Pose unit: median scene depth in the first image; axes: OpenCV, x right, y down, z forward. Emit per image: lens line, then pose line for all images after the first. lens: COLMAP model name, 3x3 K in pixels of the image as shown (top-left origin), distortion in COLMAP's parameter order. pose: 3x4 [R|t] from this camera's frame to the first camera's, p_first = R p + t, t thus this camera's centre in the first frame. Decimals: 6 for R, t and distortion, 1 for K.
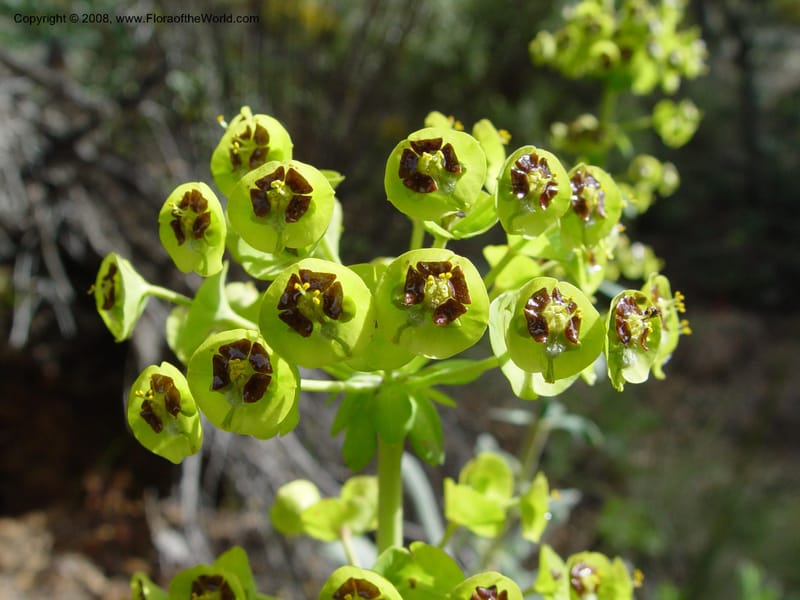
lens RADIAL K [[998.6, 0, 403.0], [0, 998.6, 298.6], [0, 0, 1]] dist [-0.238151, 0.000000]
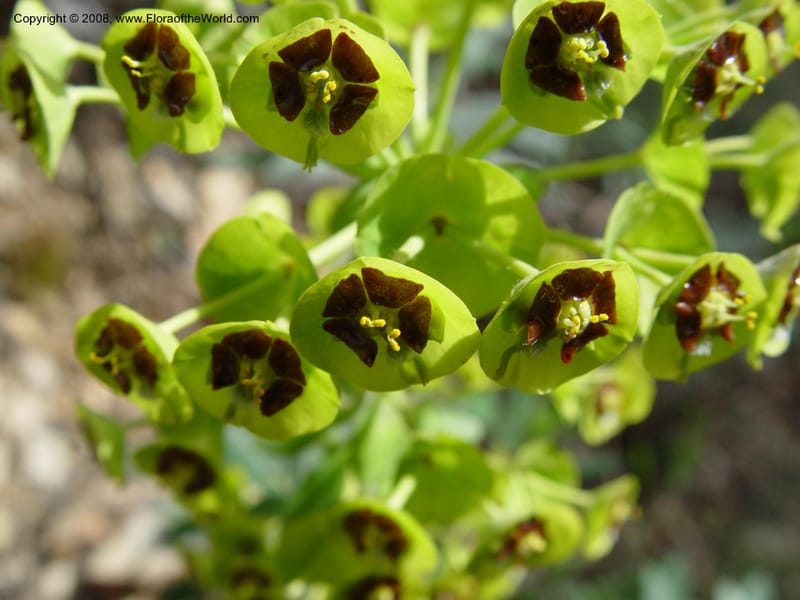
lens RADIAL K [[998.6, 0, 398.8], [0, 998.6, 300.3], [0, 0, 1]] dist [-0.238151, 0.000000]
pose [[0.988971, 0.048102, 0.140078, -0.154031], [-0.122040, 0.800539, 0.586722, -0.345556], [-0.083916, -0.597346, 0.797581, 0.458320]]
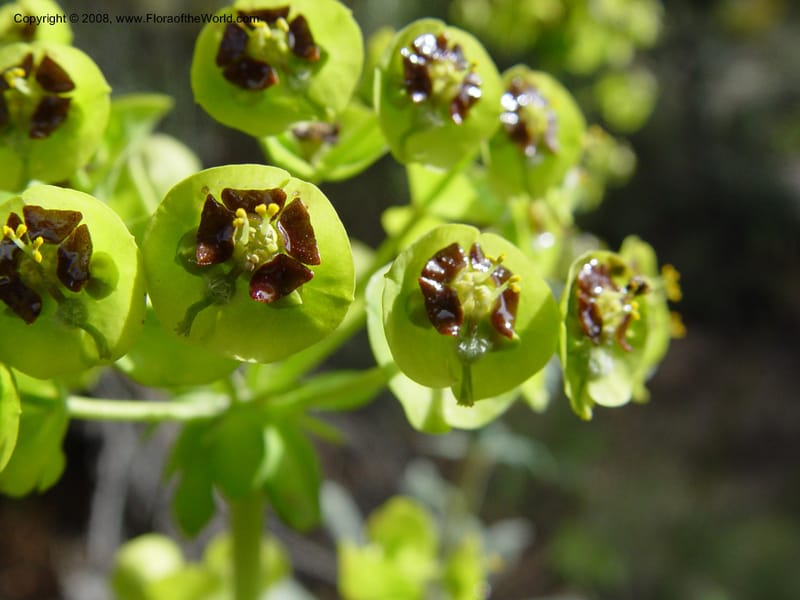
lens RADIAL K [[998.6, 0, 397.6], [0, 998.6, 279.0], [0, 0, 1]] dist [-0.238151, 0.000000]
pose [[0.999103, -0.002665, 0.042254, 0.080992], [0.004625, 0.998915, -0.046345, 0.036449], [-0.042085, 0.046498, 0.998031, 0.404530]]
